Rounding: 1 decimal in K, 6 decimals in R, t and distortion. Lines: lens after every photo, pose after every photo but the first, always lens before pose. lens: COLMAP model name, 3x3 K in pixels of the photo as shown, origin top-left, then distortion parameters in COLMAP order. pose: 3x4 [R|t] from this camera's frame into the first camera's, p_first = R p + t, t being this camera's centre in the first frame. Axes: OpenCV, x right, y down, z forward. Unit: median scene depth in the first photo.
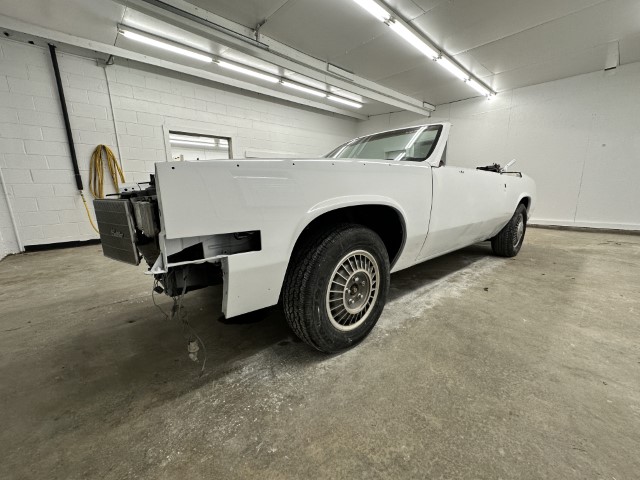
lens RADIAL K [[259.6, 0, 320.0], [0, 259.6, 240.0], [0, 0, 1]] dist [-0.003520, 0.000533]
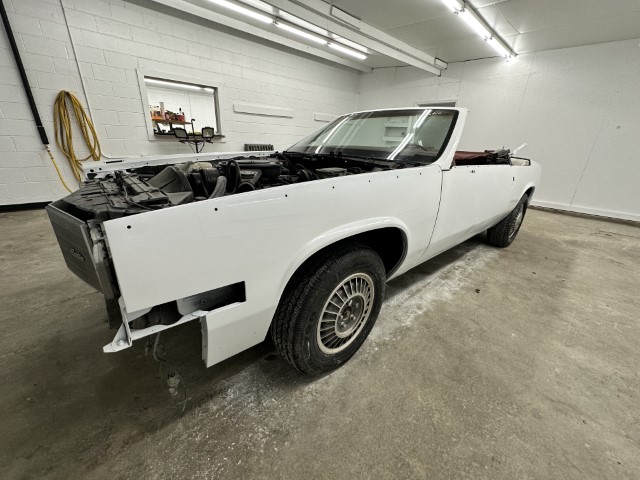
lens RADIAL K [[259.6, 0, 320.0], [0, 259.6, 240.0], [0, 0, 1]] dist [-0.003520, 0.000533]
pose [[0.998142, 0.046336, 0.039555, -0.014744], [-0.052471, 0.983755, 0.171674, -0.213304], [-0.030957, -0.173431, 0.984359, 0.114646]]
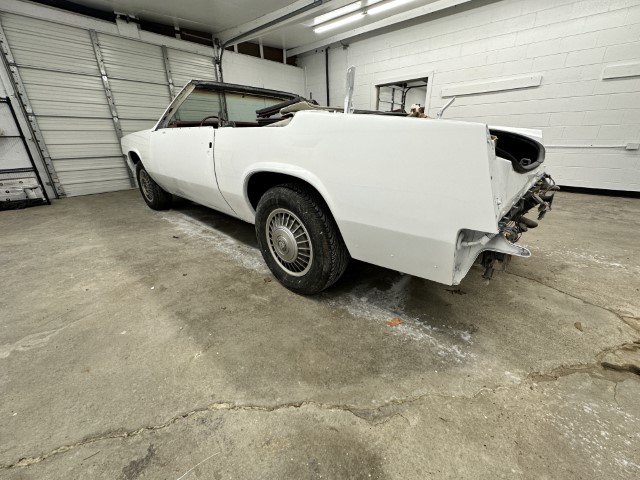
lens RADIAL K [[259.6, 0, 320.0], [0, 259.6, 240.0], [0, 0, 1]] dist [-0.003520, 0.000533]
pose [[0.106670, 0.378813, -0.919305, 2.717525], [-0.176176, 0.917152, 0.357483, -0.504821], [0.978562, 0.123827, 0.164570, 2.194408]]
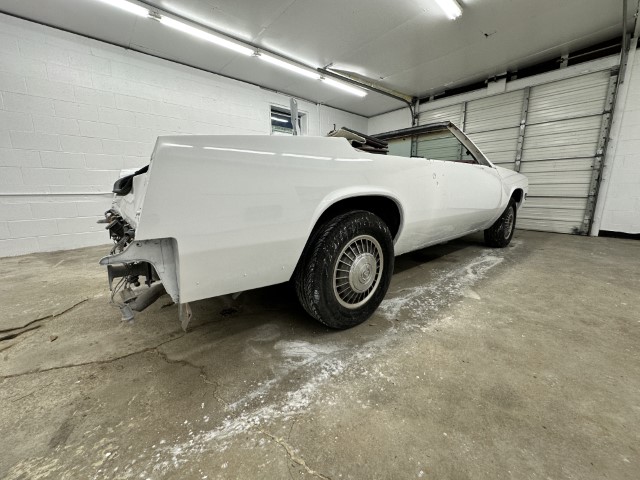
lens RADIAL K [[259.6, 0, 320.0], [0, 259.6, 240.0], [0, 0, 1]] dist [-0.003520, 0.000533]
pose [[-0.999687, 0.024406, 0.005566, 1.051039], [0.024750, 0.930370, 0.365786, -0.731832], [0.003749, 0.365809, -0.930682, 4.080452]]
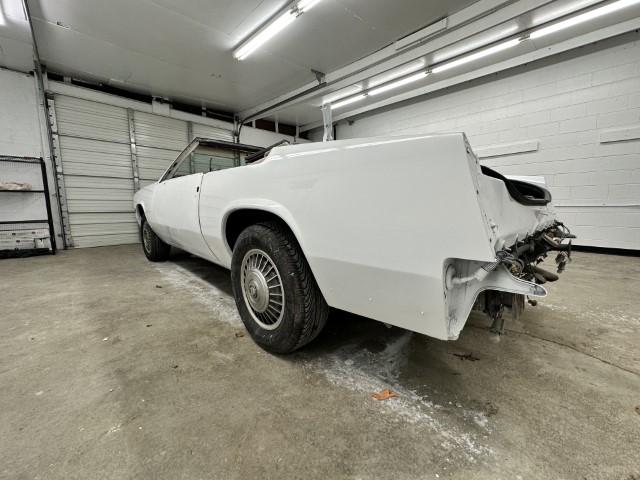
lens RADIAL K [[259.6, 0, 320.0], [0, 259.6, 240.0], [0, 0, 1]] dist [-0.003520, 0.000533]
pose [[0.054075, 0.148910, -0.987371, 2.627118], [-0.184278, 0.973322, 0.136699, -0.423233], [0.981385, 0.174559, 0.080073, 2.347110]]
